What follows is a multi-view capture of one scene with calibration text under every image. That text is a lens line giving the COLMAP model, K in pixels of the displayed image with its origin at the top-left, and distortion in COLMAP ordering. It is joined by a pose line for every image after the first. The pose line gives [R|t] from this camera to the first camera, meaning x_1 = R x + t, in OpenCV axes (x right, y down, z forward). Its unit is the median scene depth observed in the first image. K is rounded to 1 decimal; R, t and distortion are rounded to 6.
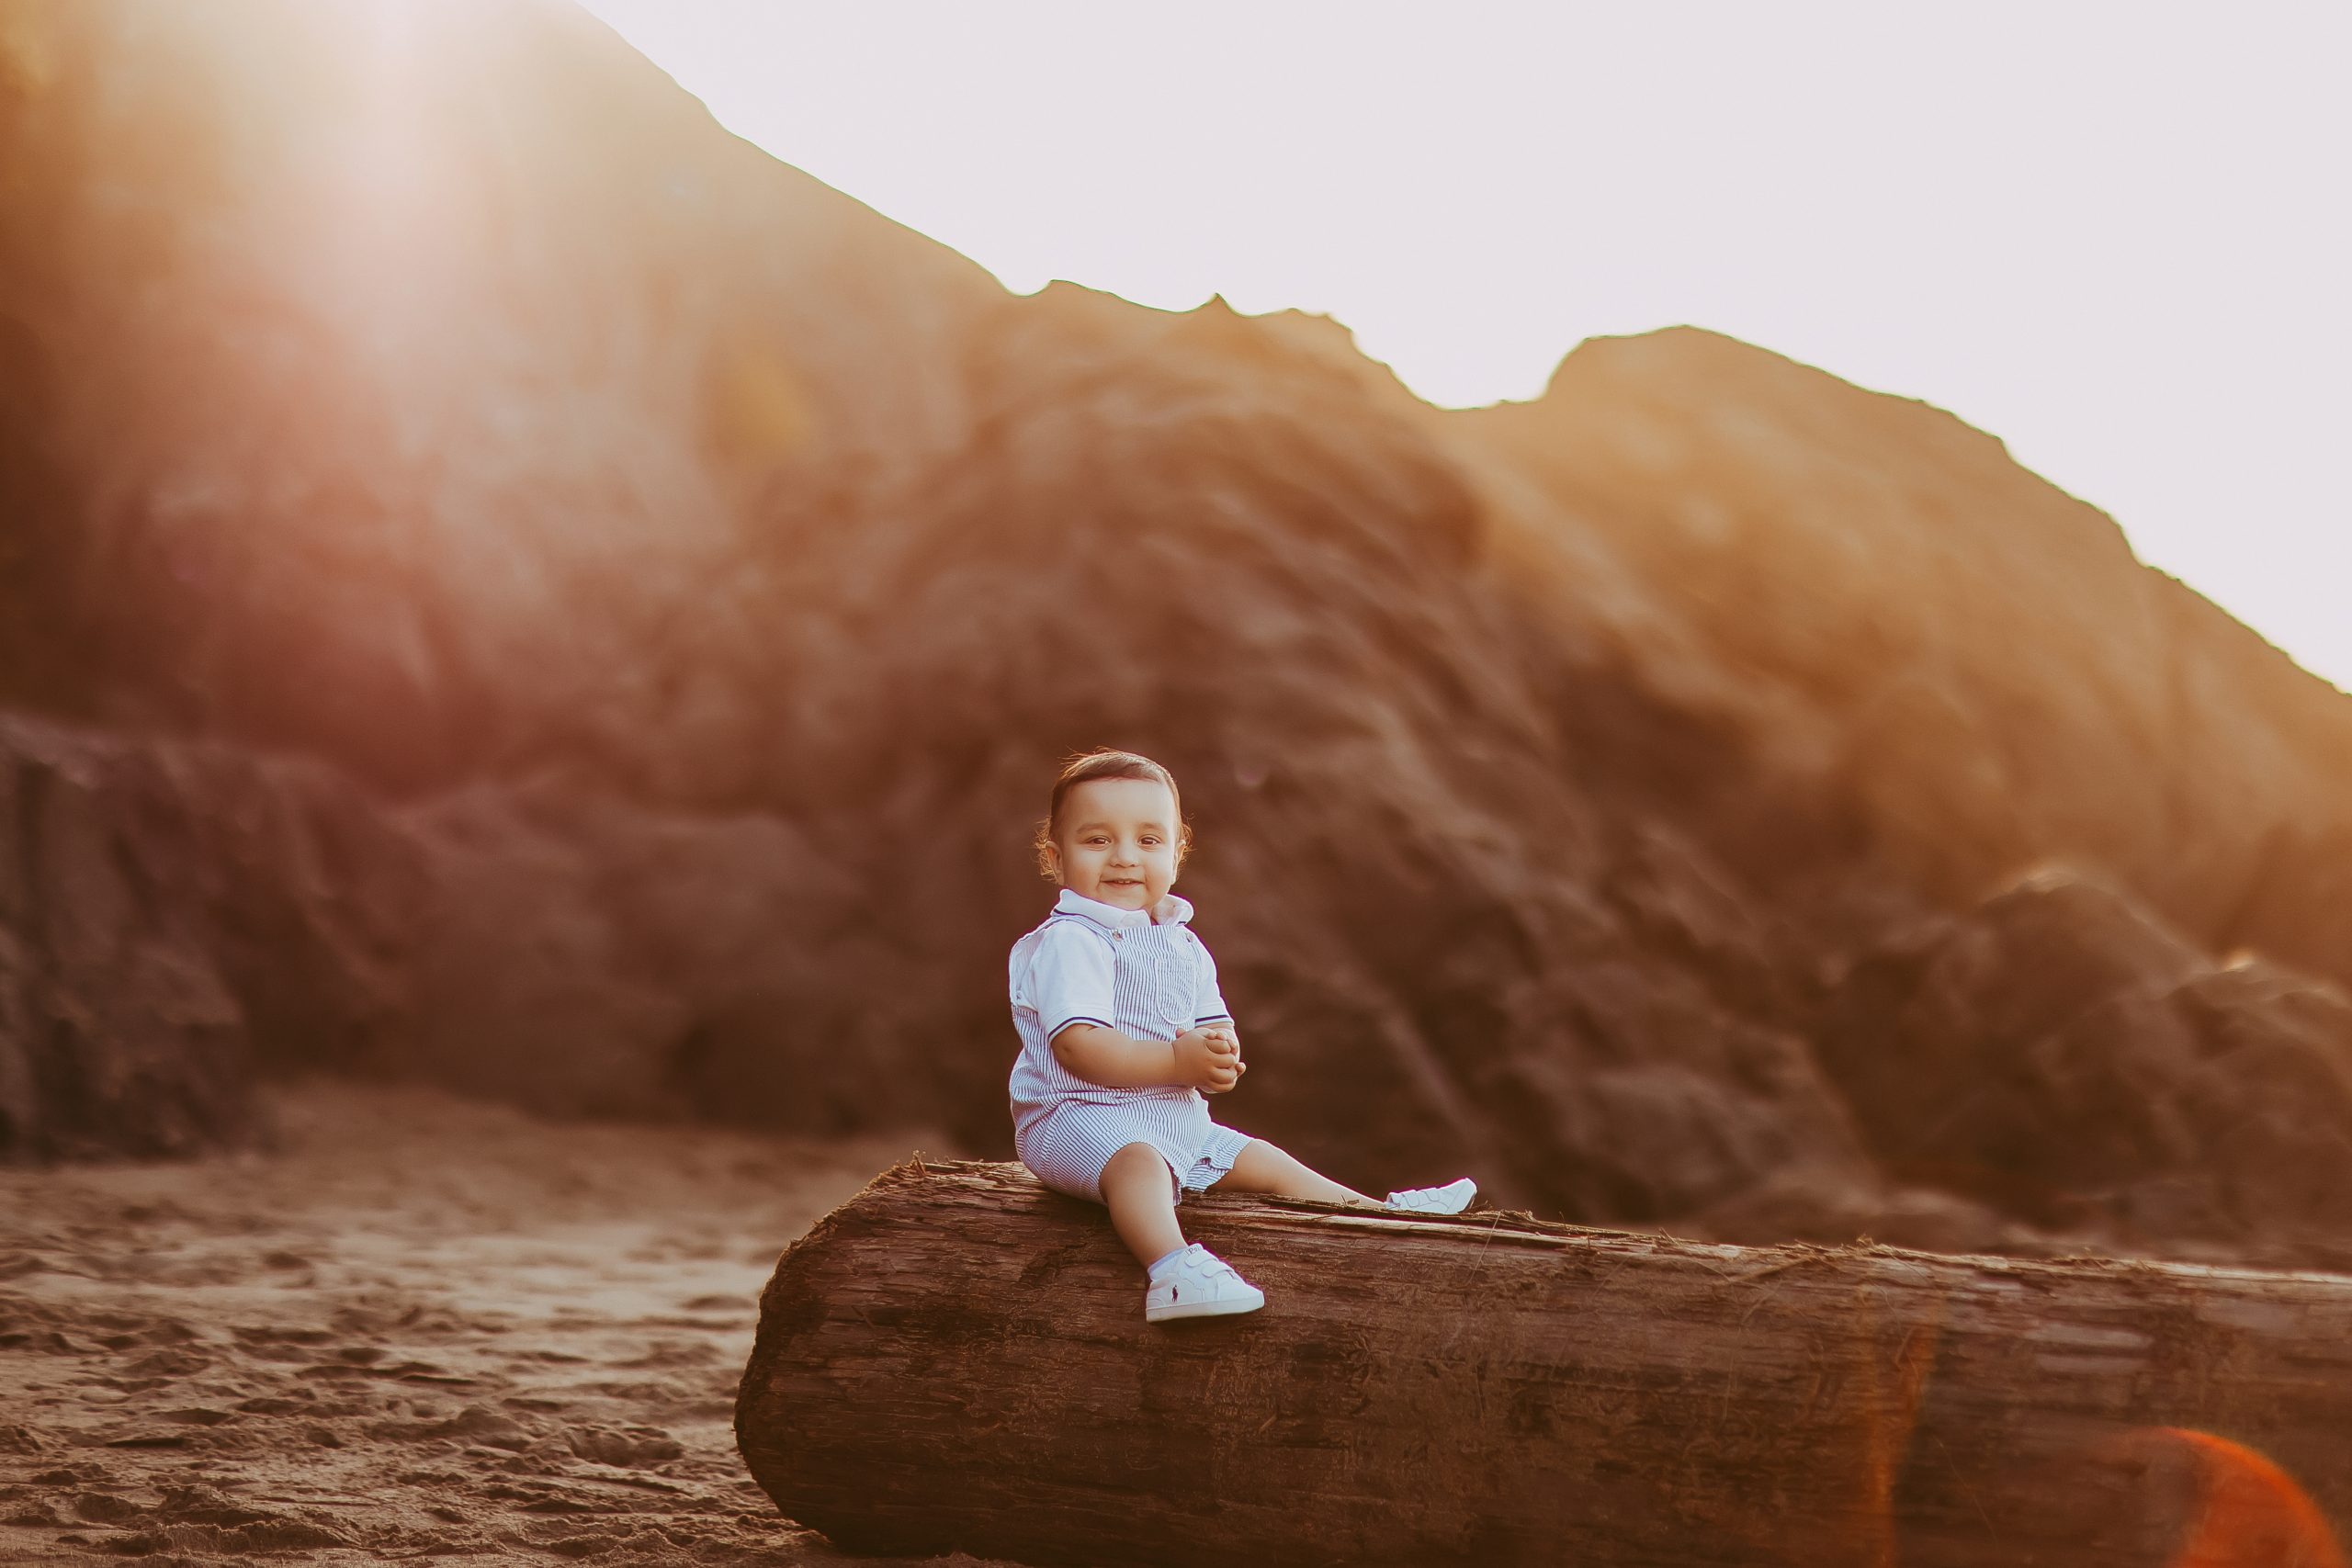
lens RADIAL K [[5927.4, 0, 1239.3], [0, 5927.4, 777.0], [0, 0, 1]] dist [-0.119047, 0.000000]
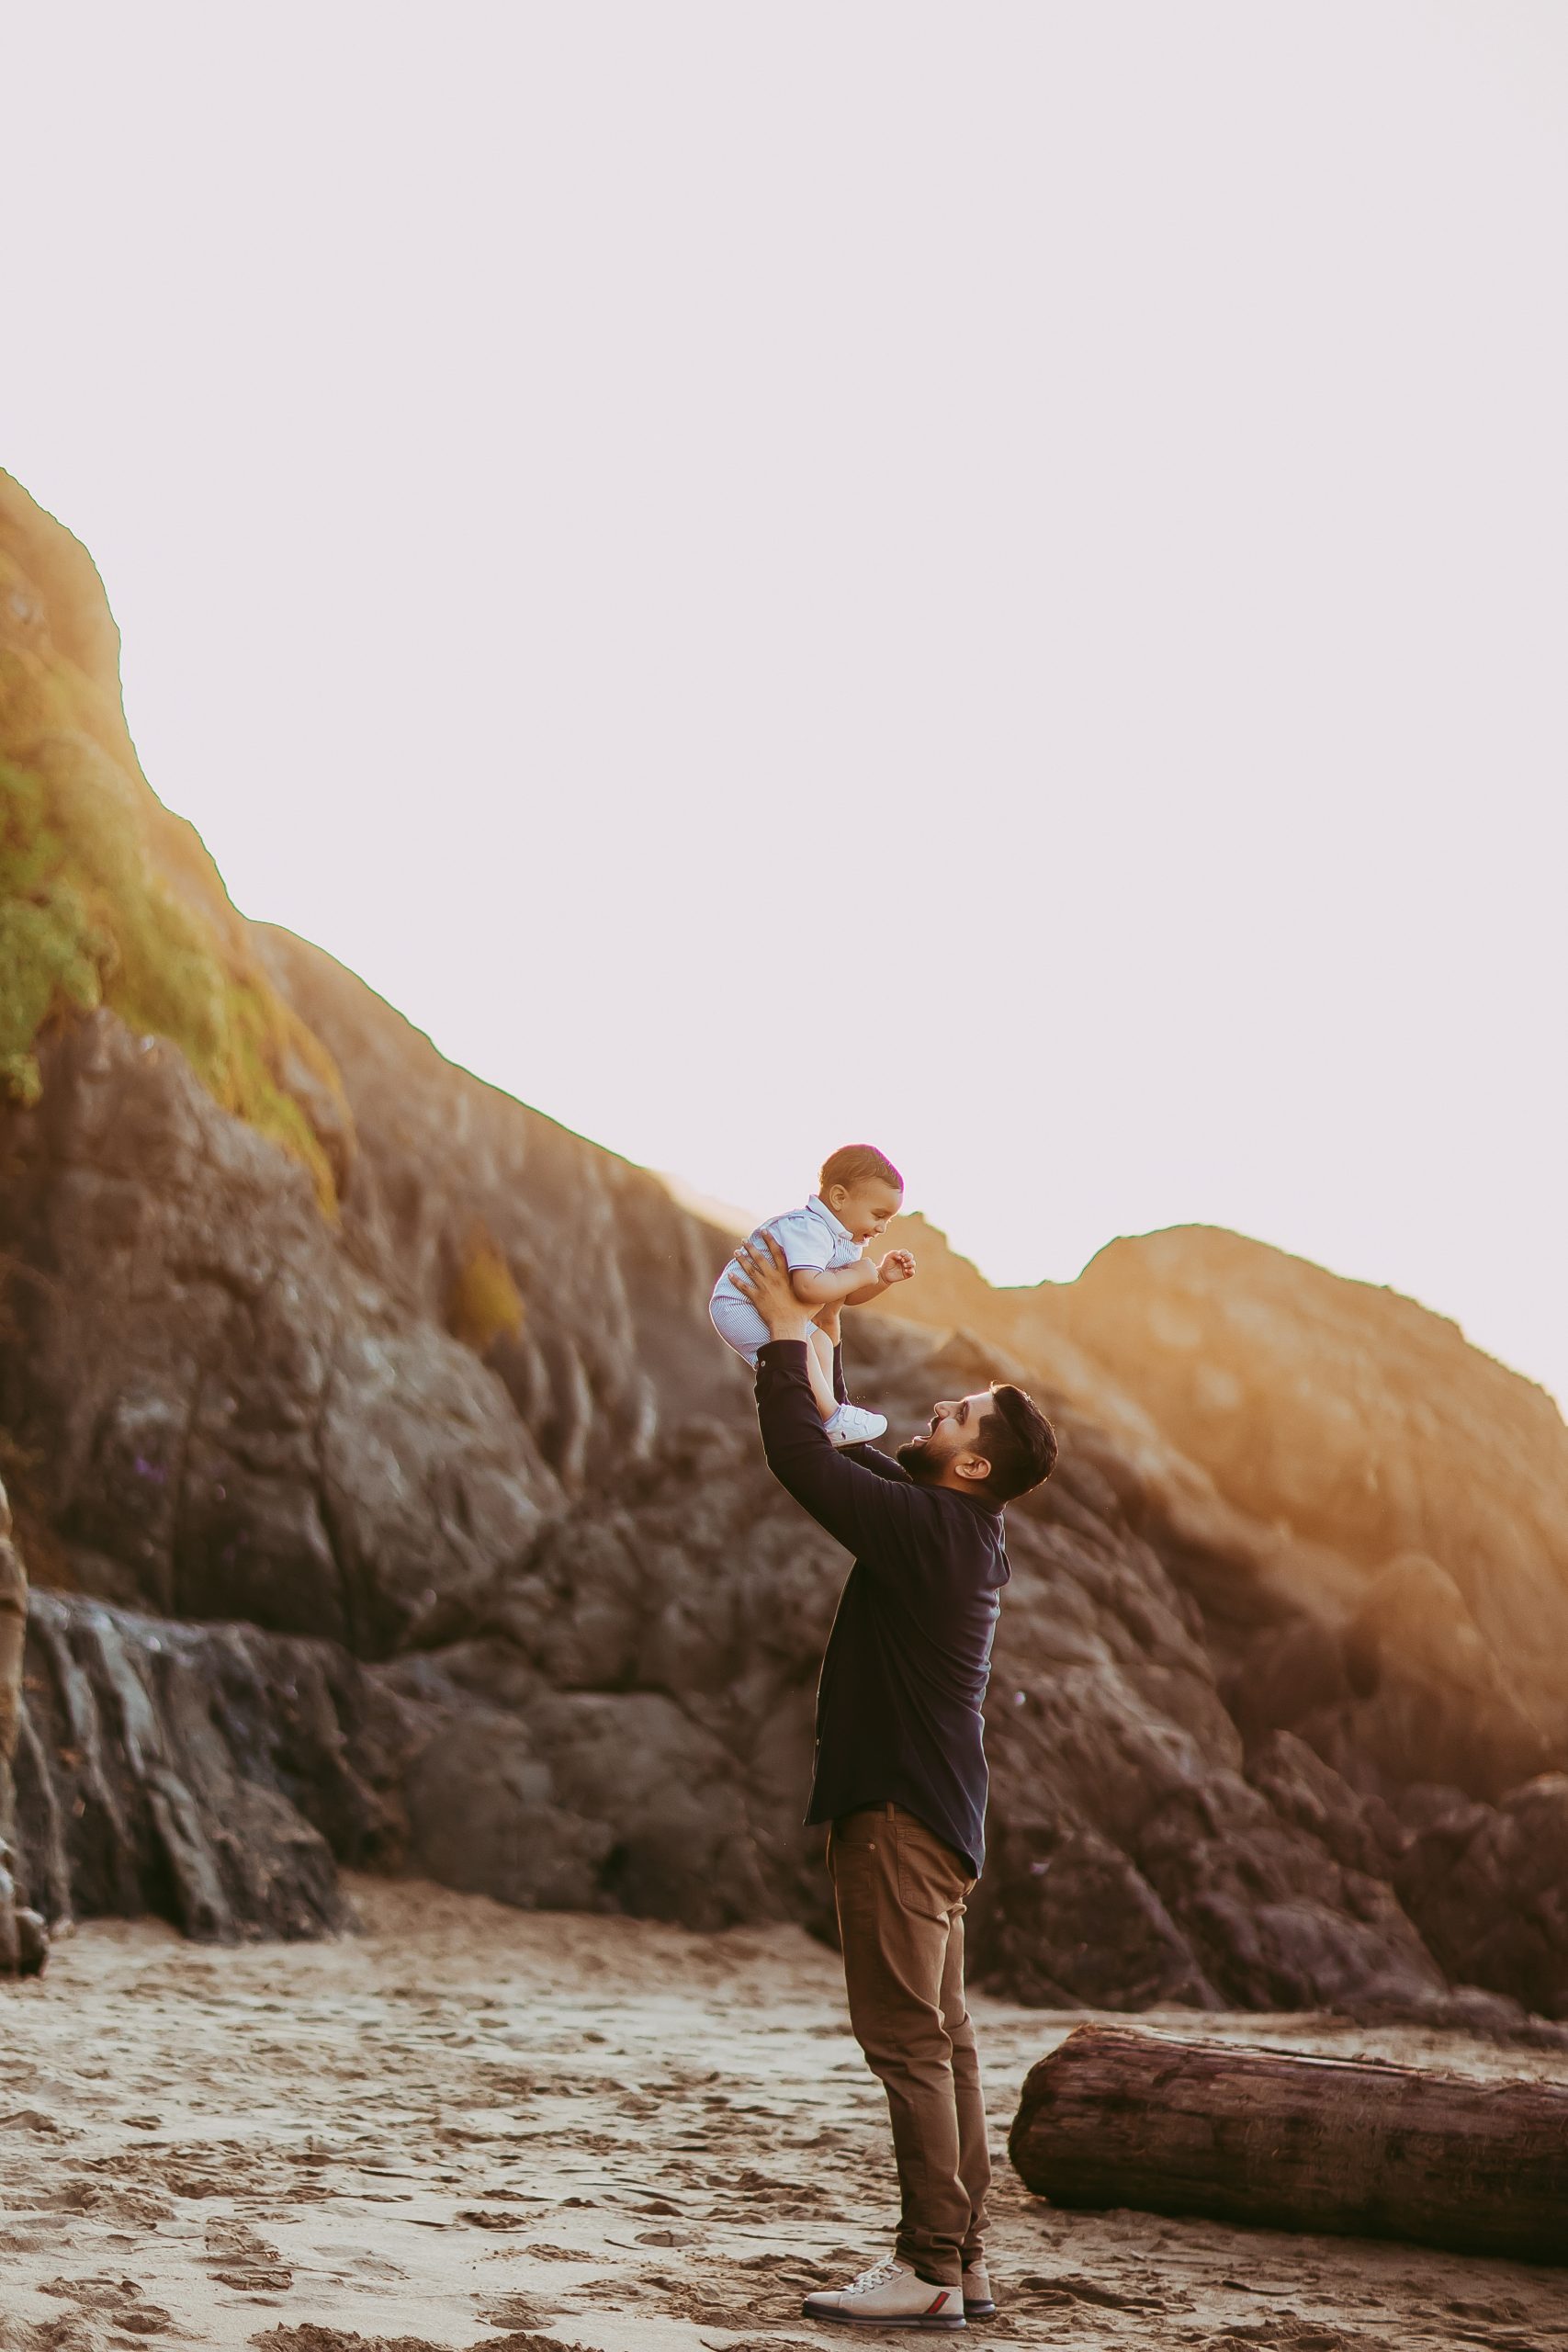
lens RADIAL K [[5698.8, 0, 788.8], [0, 5698.8, 1156.1], [0, 0, 1]] dist [-0.119004, 0.000000]
pose [[0.999452, 0.025095, 0.021607, -0.207920], [-0.023866, 0.998181, -0.055372, -0.127393], [-0.022958, 0.054826, 0.998232, -1.027119]]
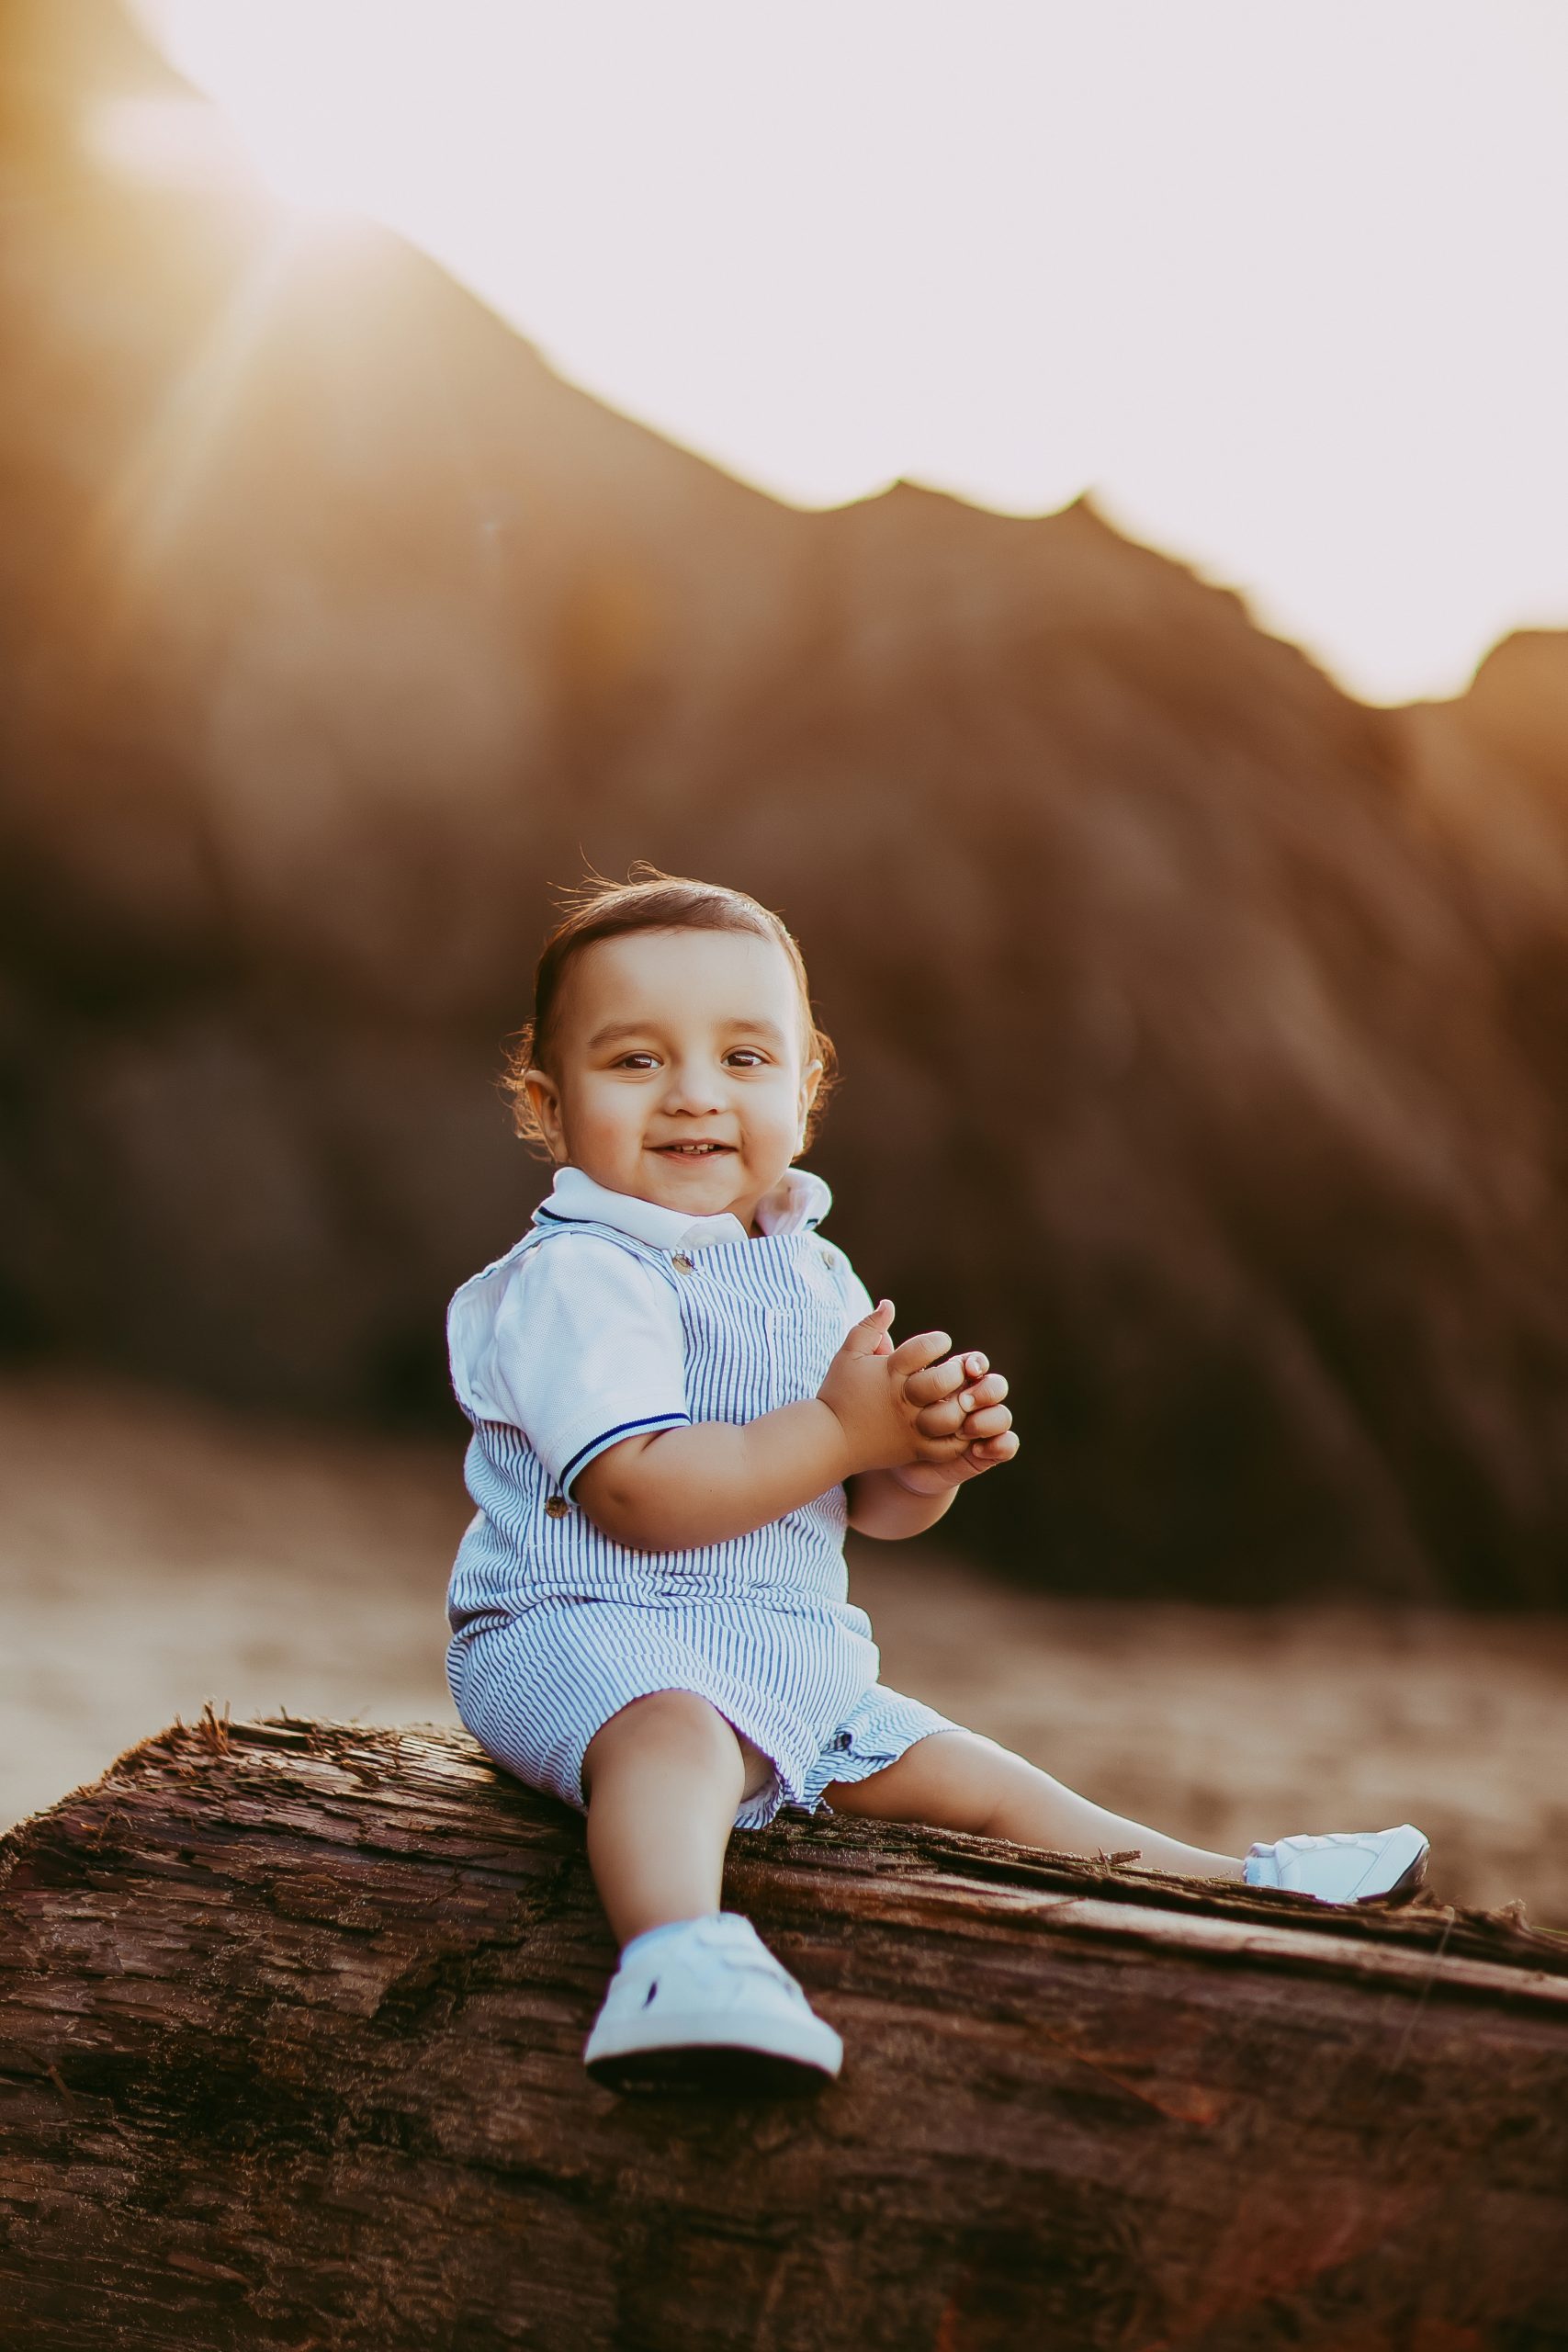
lens RADIAL K [[5698.8, 0, 781.0], [0, 5698.8, 1172.7], [0, 0, 1]] dist [-0.119004, 0.000000]
pose [[0.997502, 0.026182, -0.065611, 0.018695], [-0.024980, 0.999506, 0.019071, 0.011031], [0.066078, -0.017385, 0.997663, 0.527389]]
